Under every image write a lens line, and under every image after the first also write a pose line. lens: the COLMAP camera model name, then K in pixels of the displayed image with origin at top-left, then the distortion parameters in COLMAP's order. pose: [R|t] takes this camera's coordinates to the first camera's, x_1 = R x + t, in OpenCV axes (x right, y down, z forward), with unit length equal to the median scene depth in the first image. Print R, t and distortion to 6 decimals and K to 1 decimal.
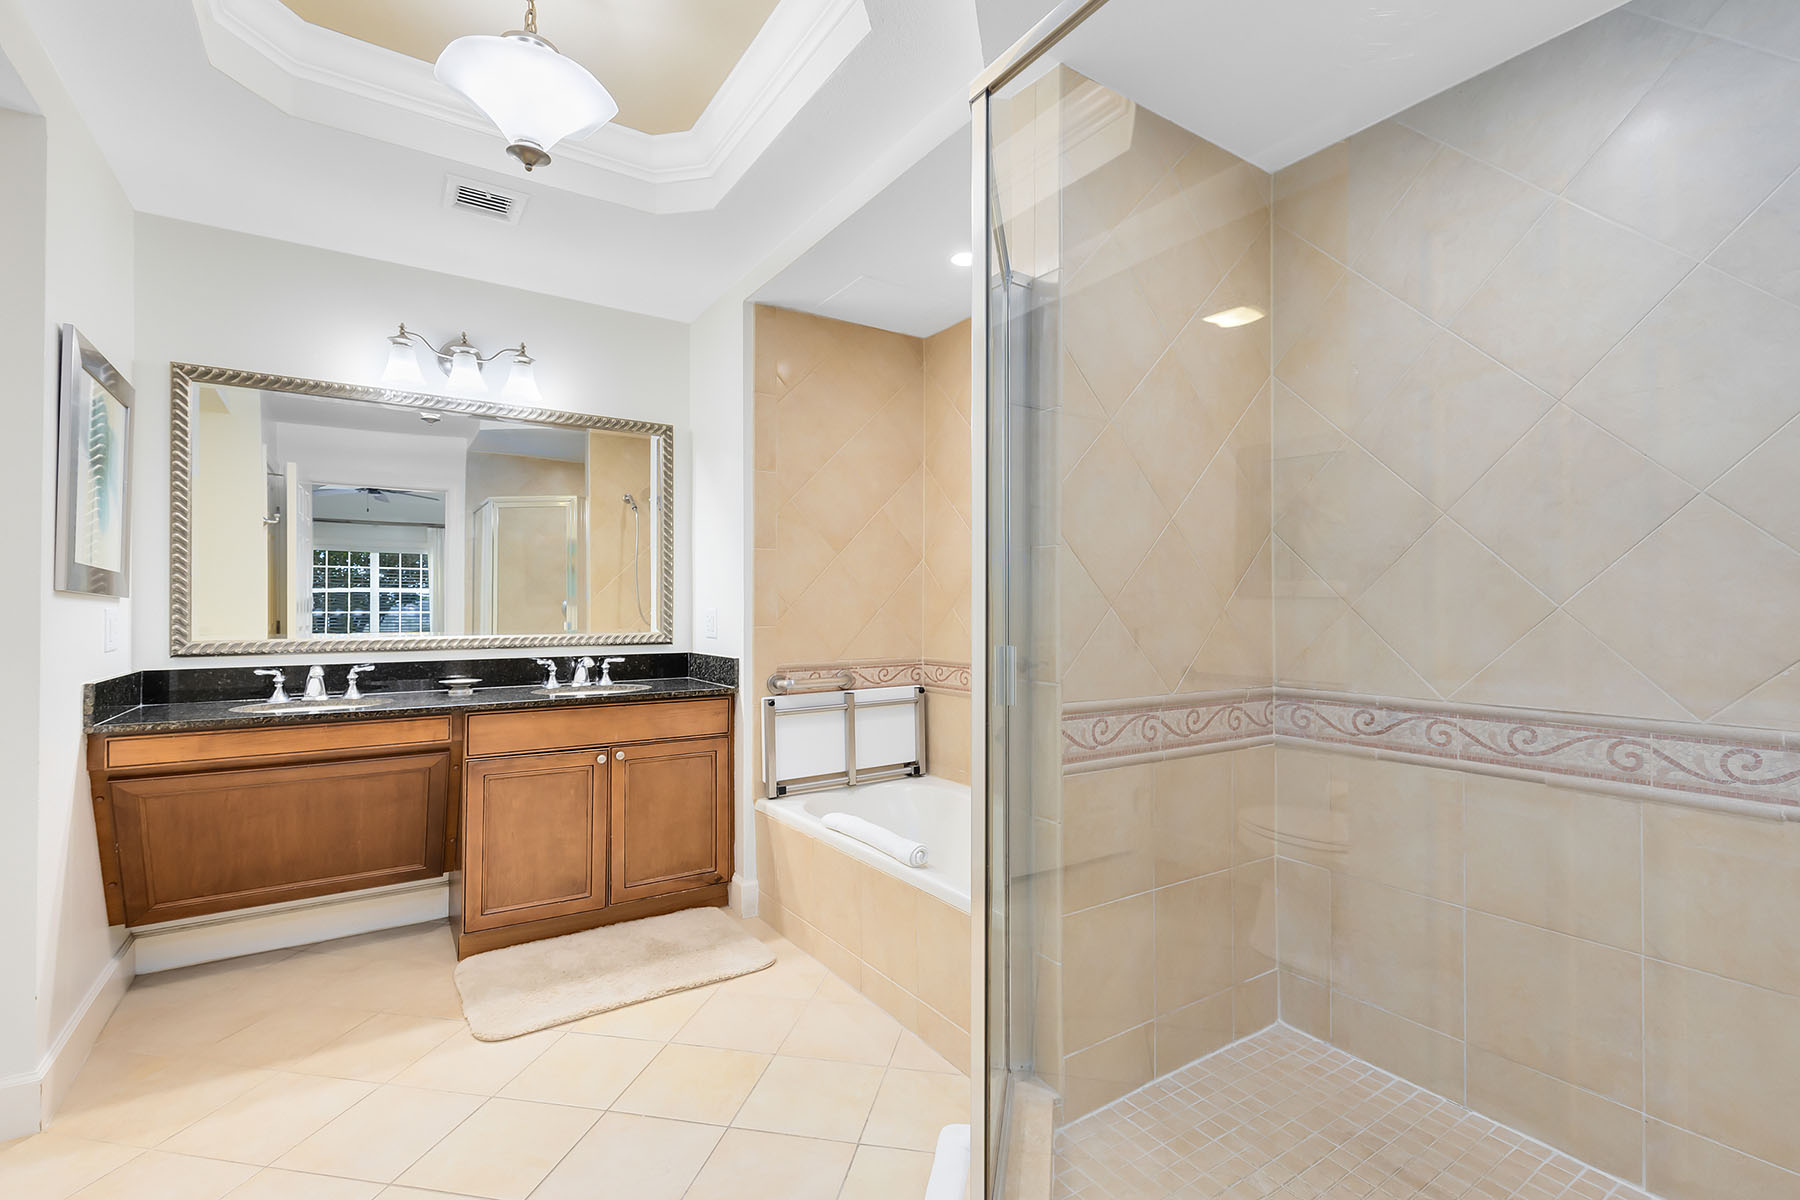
lens RADIAL K [[819.2, 0, 922.6], [0, 819.2, 594.6], [0, 0, 1]] dist [0.009757, -0.002829]
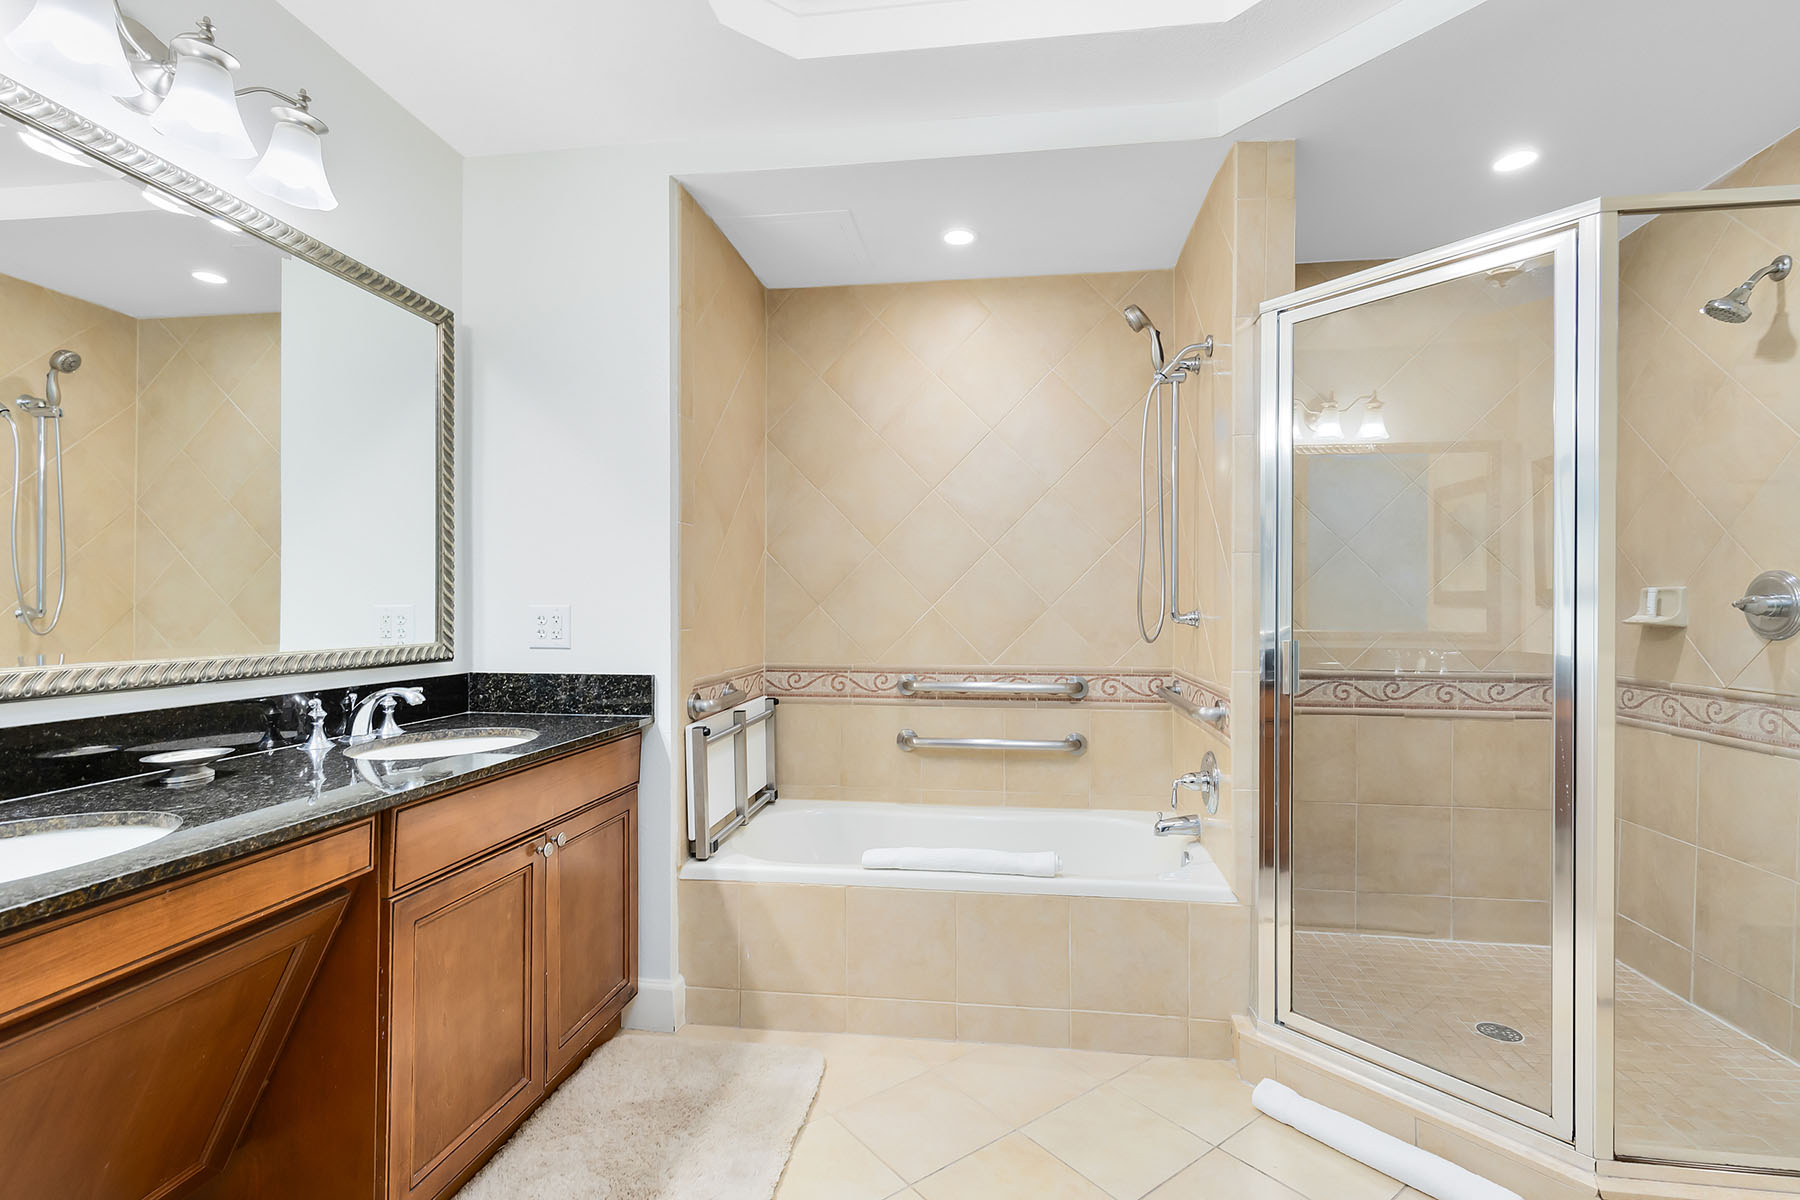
lens RADIAL K [[819.2, 0, 913.3], [0, 819.2, 606.1], [0, 0, 1]] dist [0.009757, -0.002829]
pose [[0.665067, 0.006206, 0.746758, -0.683724], [-0.016526, 0.999843, 0.006409, 0.011389], [-0.746601, -0.016604, 0.665065, 0.403140]]
